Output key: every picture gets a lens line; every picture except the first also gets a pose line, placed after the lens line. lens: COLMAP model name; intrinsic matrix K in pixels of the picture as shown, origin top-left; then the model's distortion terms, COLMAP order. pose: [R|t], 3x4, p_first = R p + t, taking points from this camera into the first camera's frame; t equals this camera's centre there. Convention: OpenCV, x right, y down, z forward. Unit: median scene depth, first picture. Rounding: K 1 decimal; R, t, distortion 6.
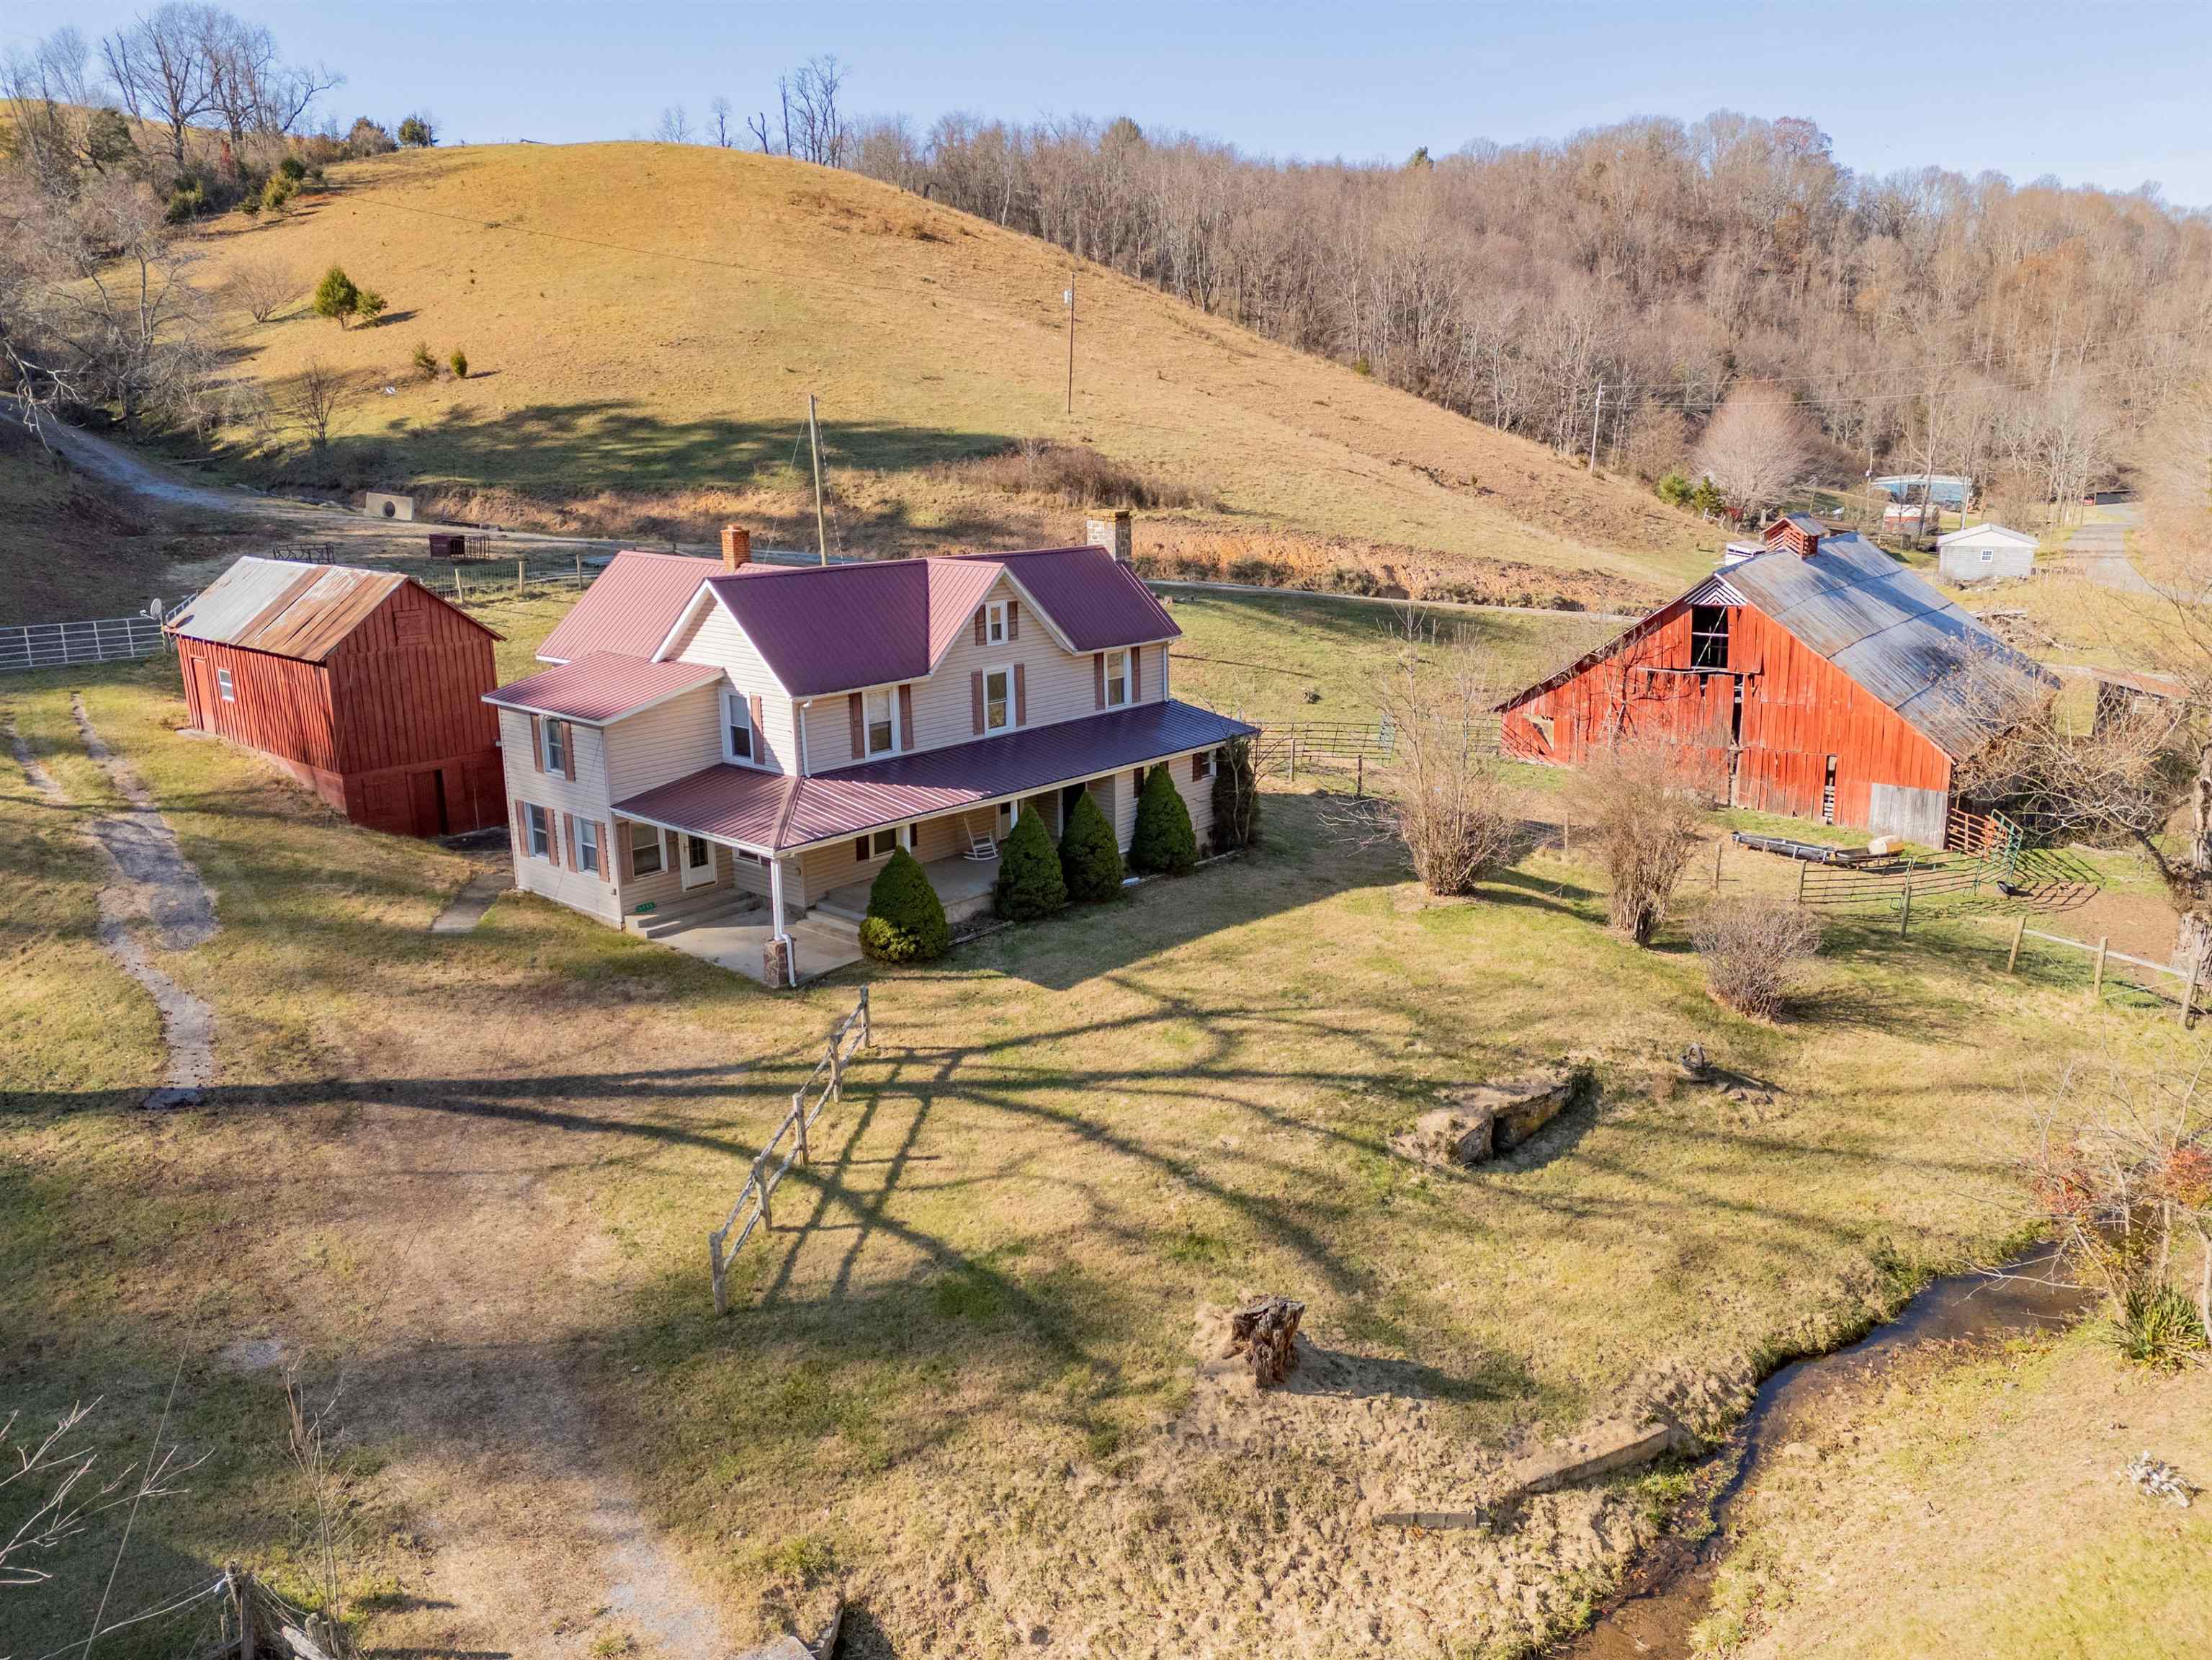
lens RADIAL K [[1616.7, 0, 1108.9], [0, 1616.7, 828.9], [0, 0, 1]] dist [0.087367, -0.081071]
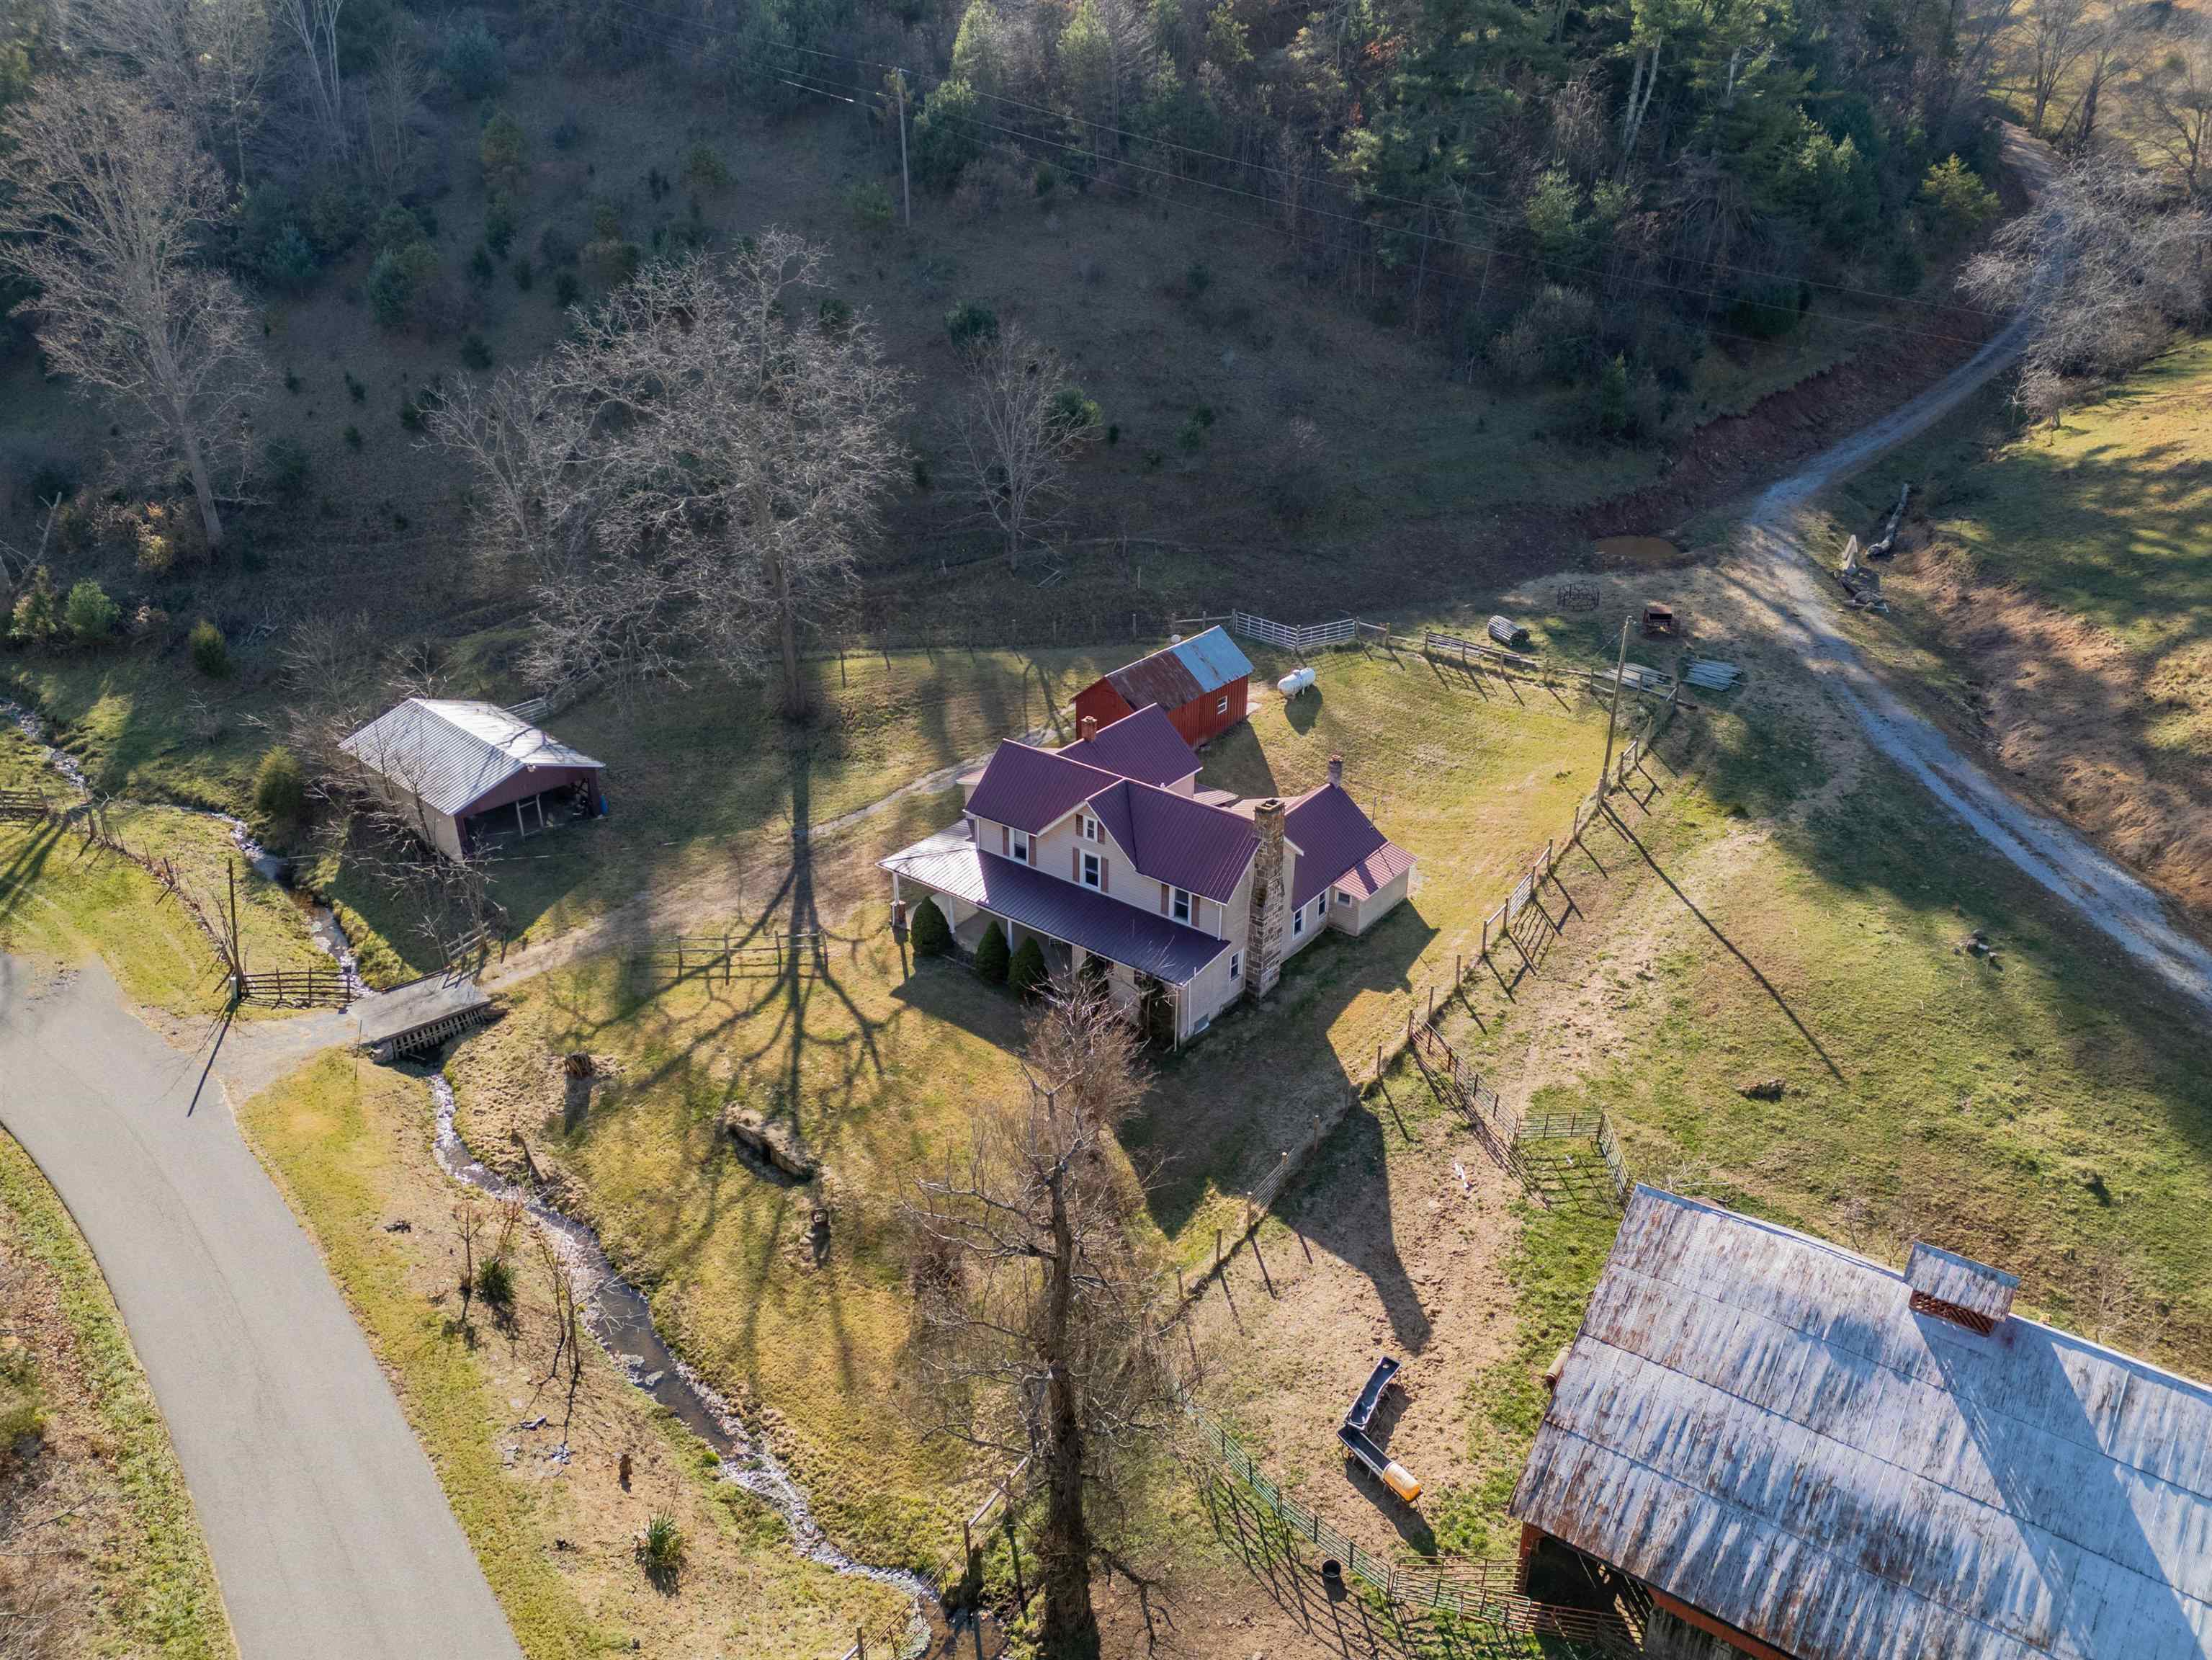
lens RADIAL K [[1616.7, 0, 1110.0], [0, 1616.7, 827.5], [0, 0, 1]] dist [0.087367, -0.081071]
pose [[0.052801, 0.446125, -0.893412, 1.383272], [-0.247572, 0.872577, 0.421090, -0.815030], [0.967430, 0.198950, 0.156522, 0.752104]]
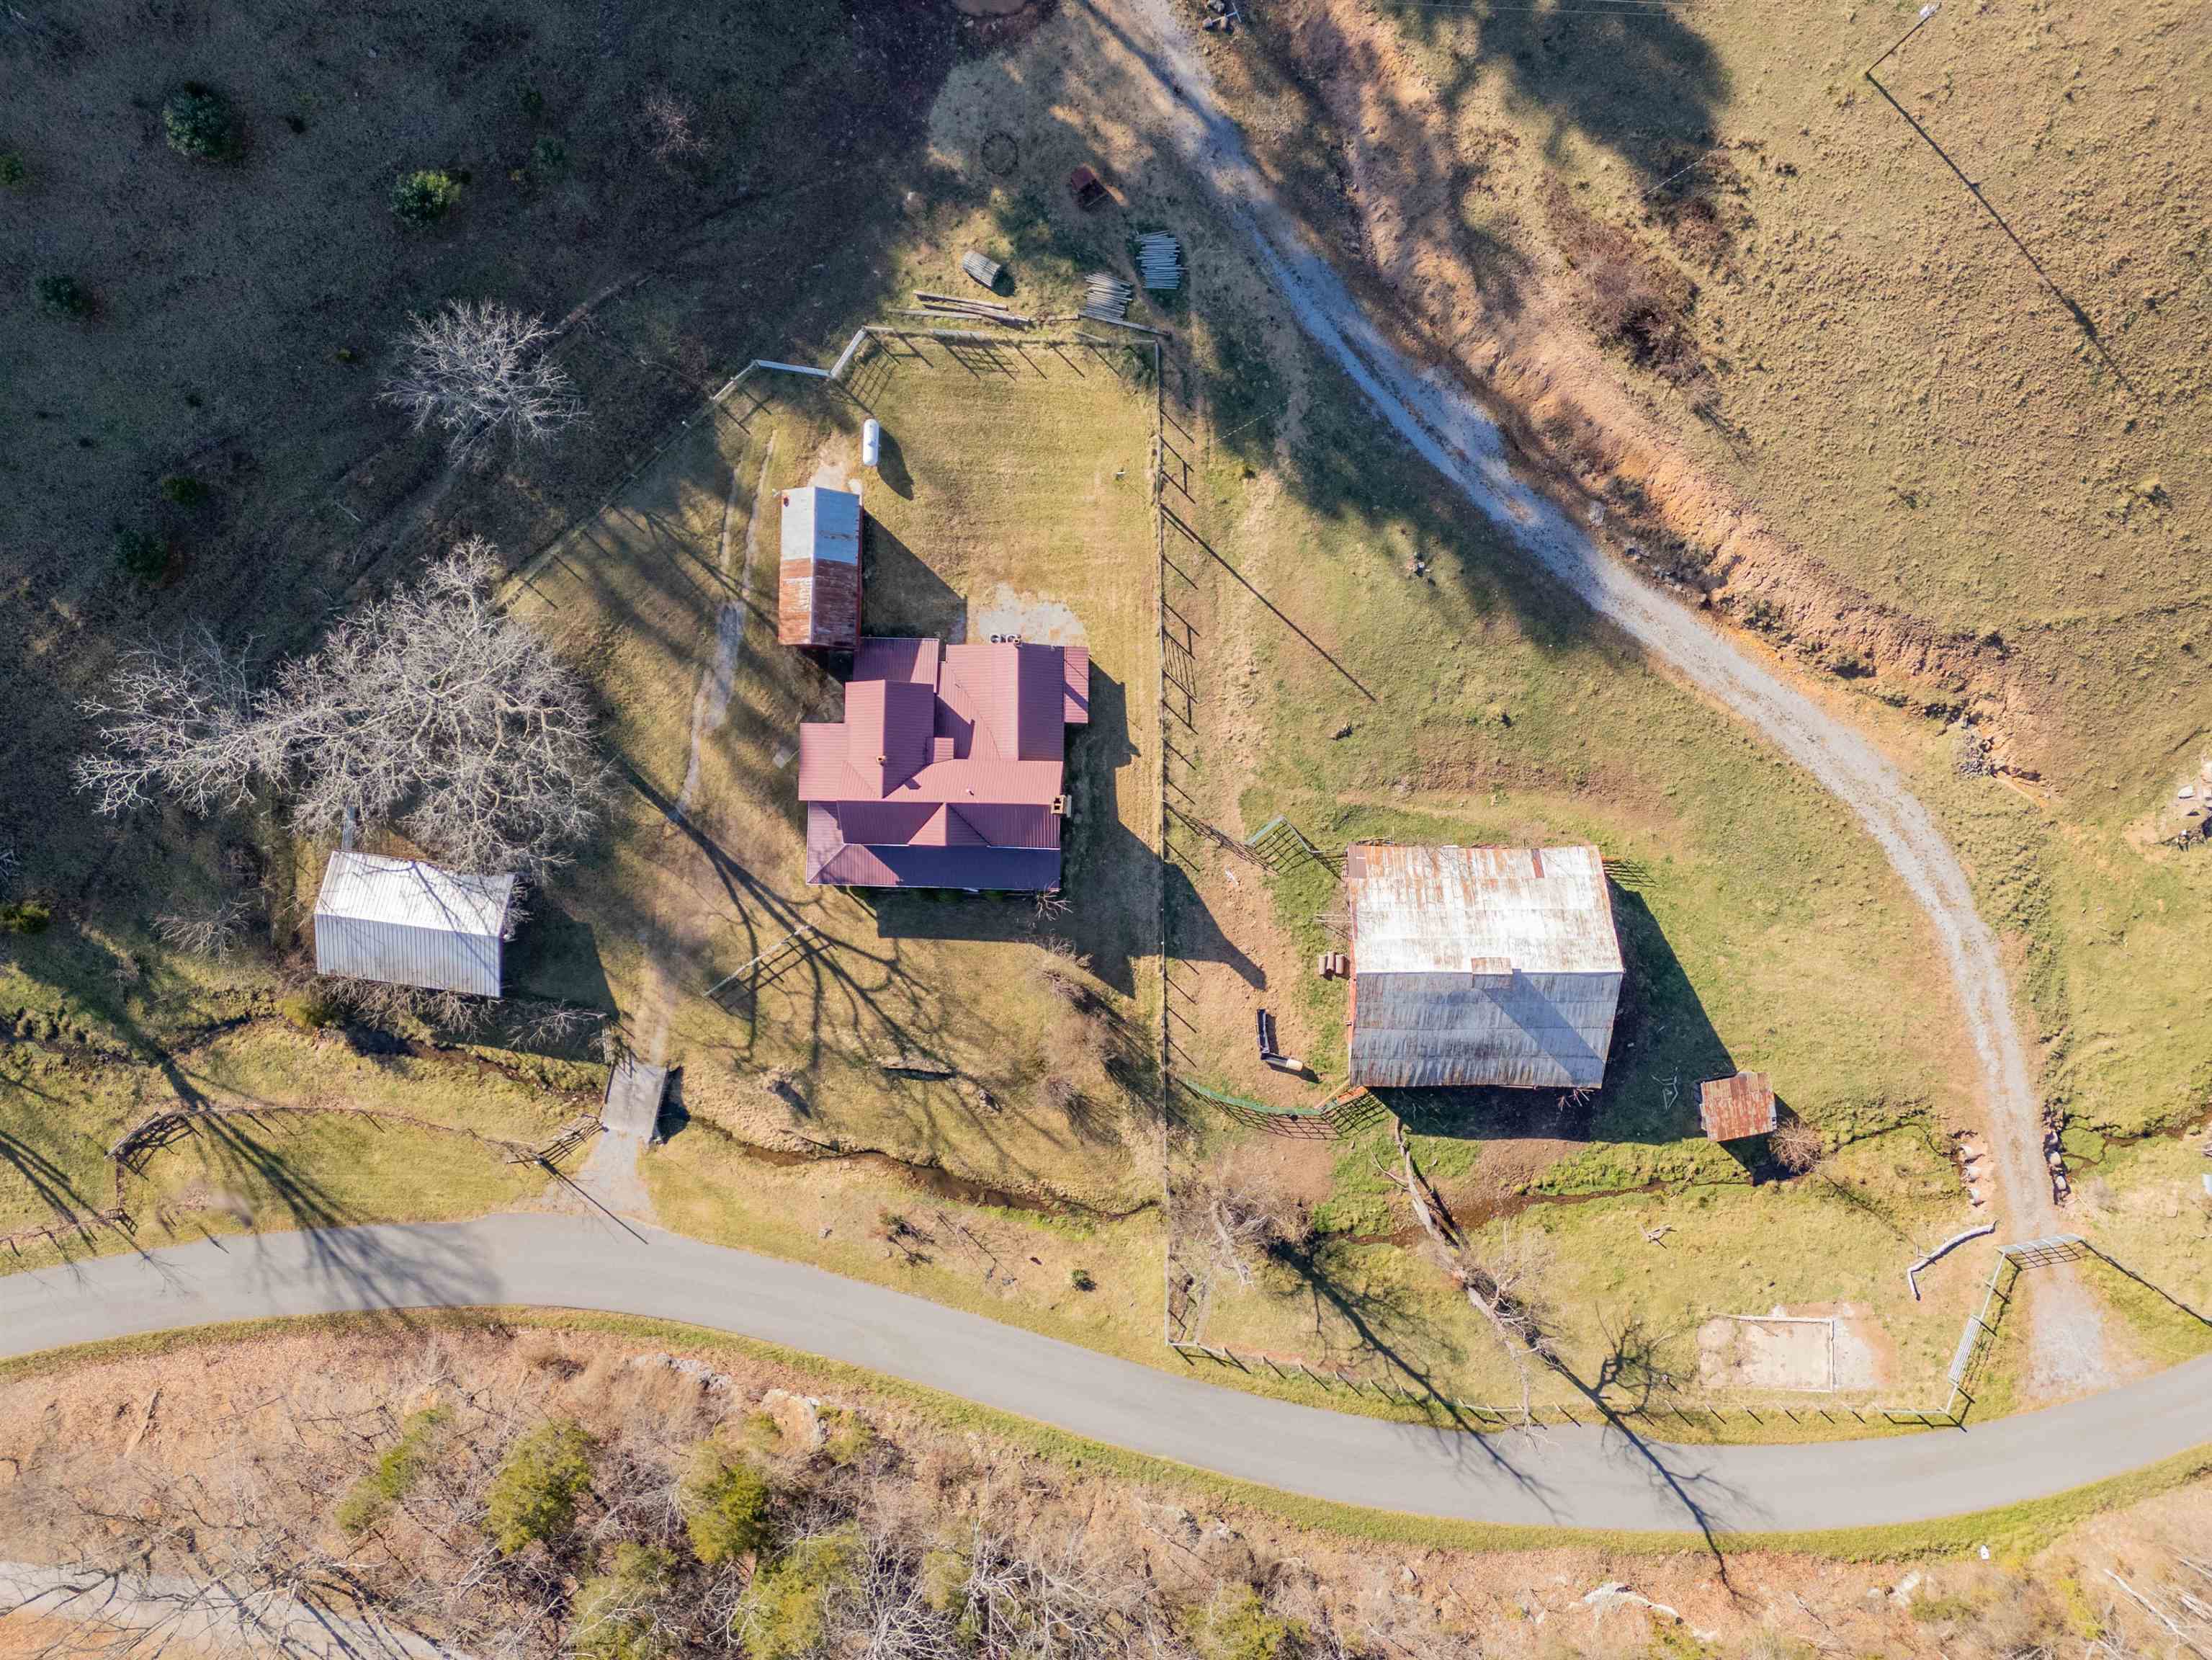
lens RADIAL K [[1616.7, 0, 1099.7], [0, 1616.7, 824.9], [0, 0, 1]] dist [0.087367, -0.081071]
pose [[0.636091, 0.771590, -0.006065, 0.080292], [-0.168230, 0.146350, 0.974823, -2.617387], [0.753051, -0.619056, 0.222897, 0.620298]]
